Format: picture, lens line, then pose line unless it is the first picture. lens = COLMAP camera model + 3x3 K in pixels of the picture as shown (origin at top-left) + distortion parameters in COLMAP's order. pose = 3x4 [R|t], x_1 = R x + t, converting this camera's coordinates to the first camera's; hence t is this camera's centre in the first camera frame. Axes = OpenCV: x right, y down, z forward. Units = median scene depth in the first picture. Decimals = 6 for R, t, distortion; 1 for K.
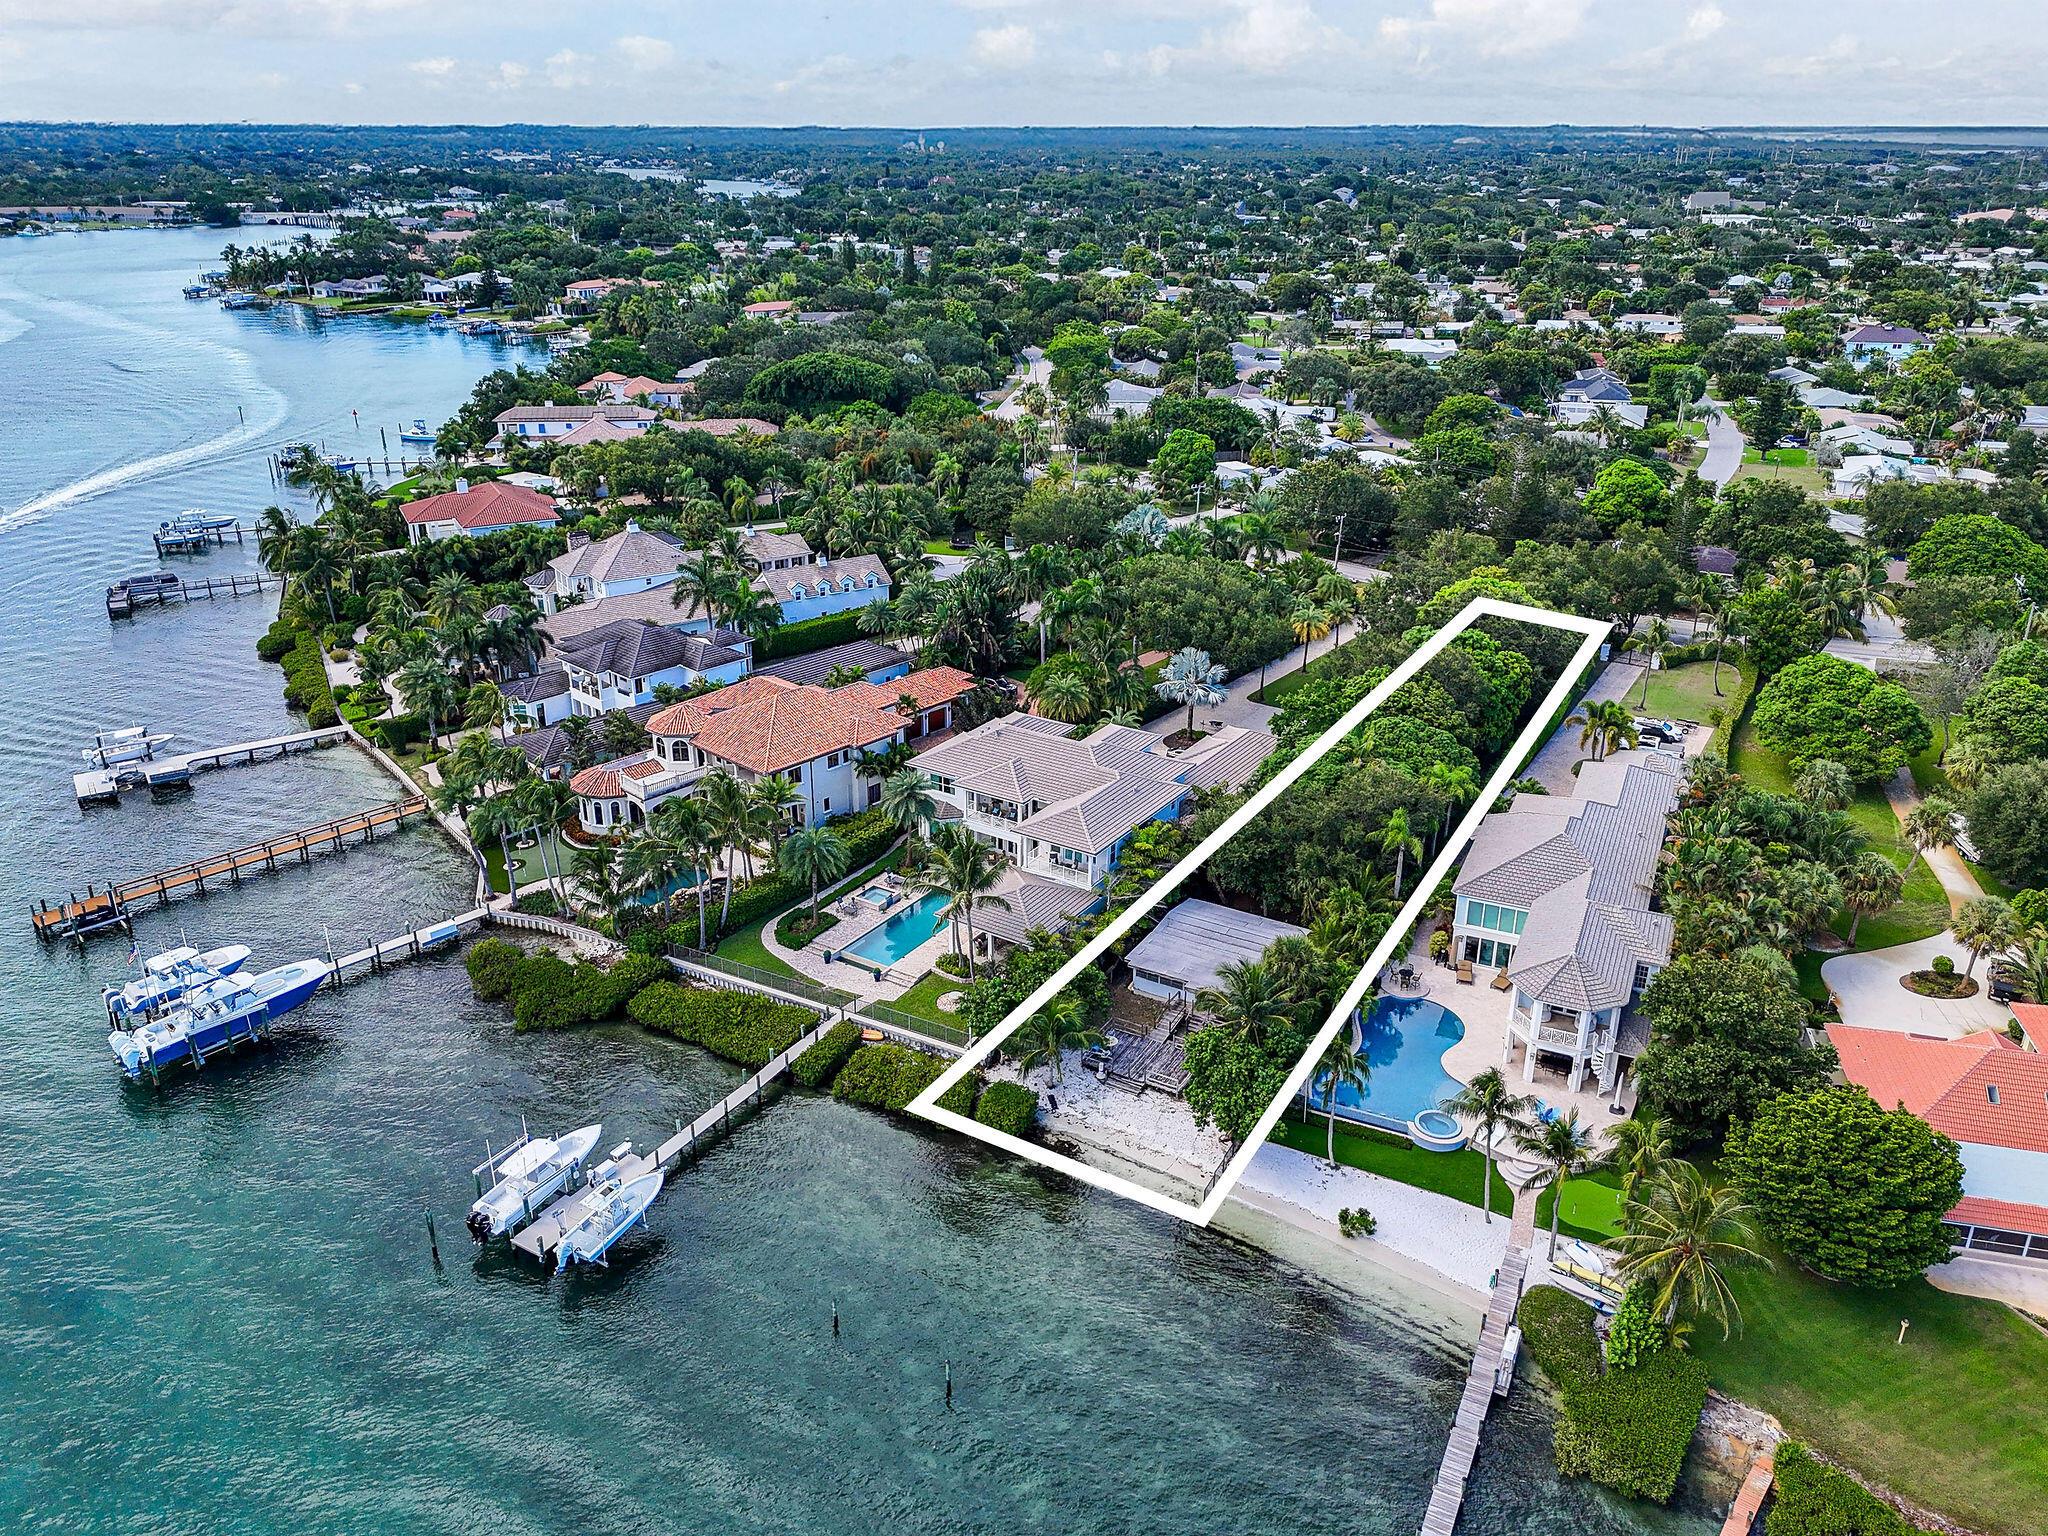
lens RADIAL K [[1517.9, 0, 1034.2], [0, 1517.9, 758.2], [0, 0, 1]] dist [0.070221, -0.056215]
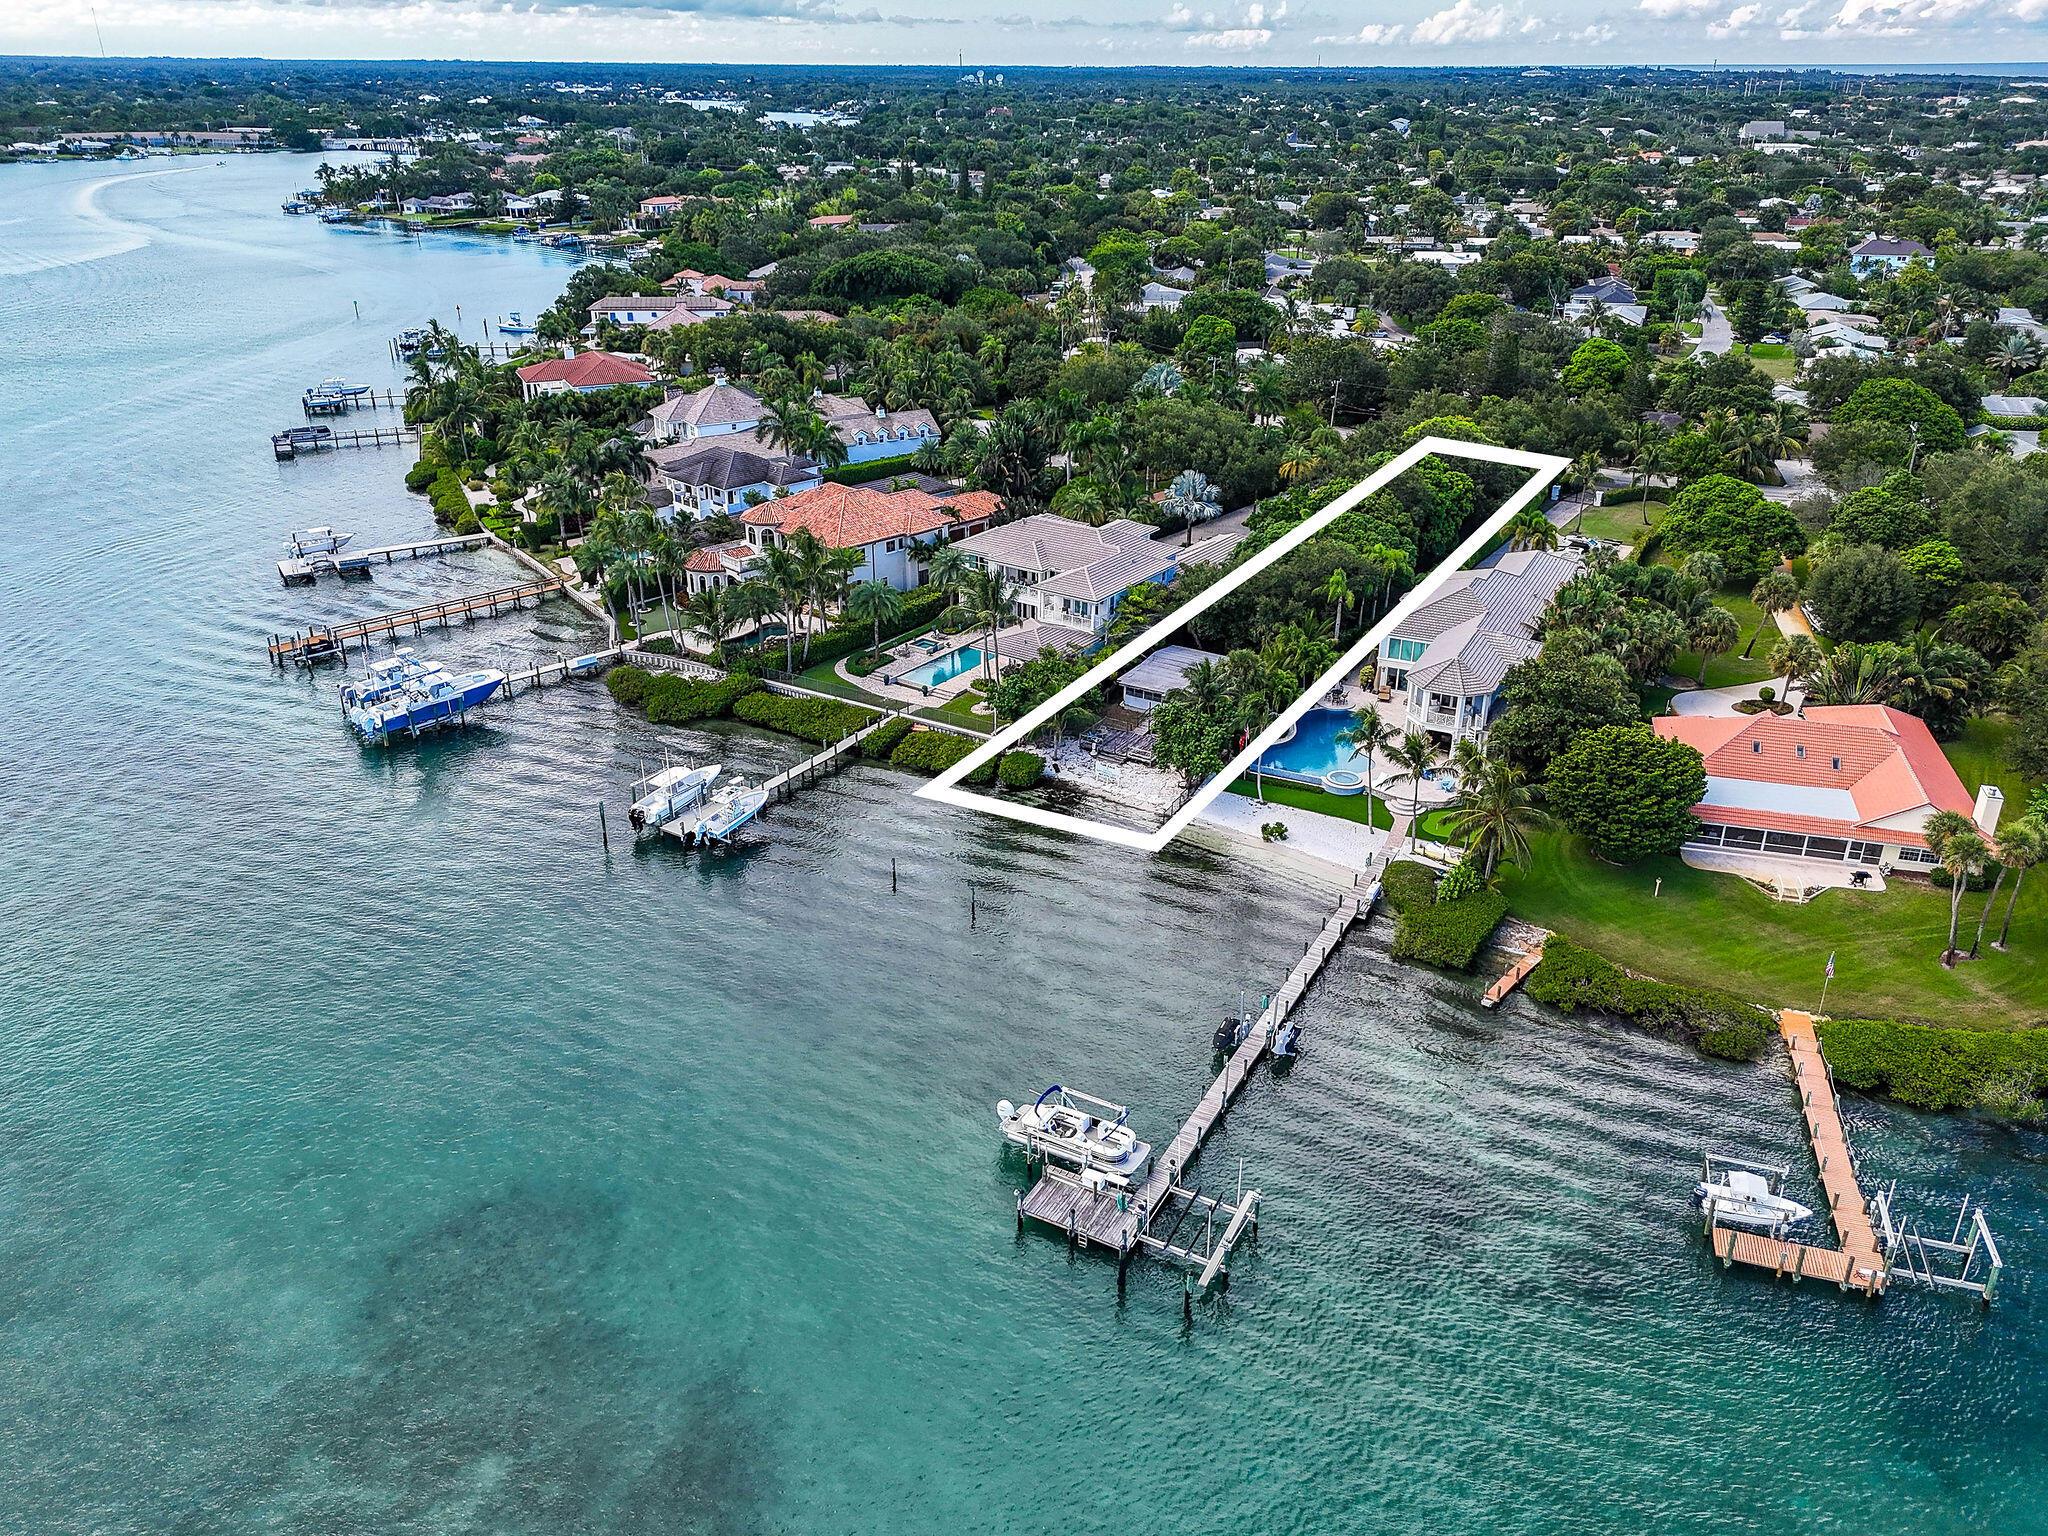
lens RADIAL K [[1517.9, 0, 1031.4], [0, 1517.9, 760.9], [0, 0, 1]] dist [0.070221, -0.056215]
pose [[0.999275, 0.017120, -0.034005, 0.012032], [-0.015860, 0.999190, 0.036985, 0.058378], [0.034611, -0.036419, 0.998737, -0.106313]]
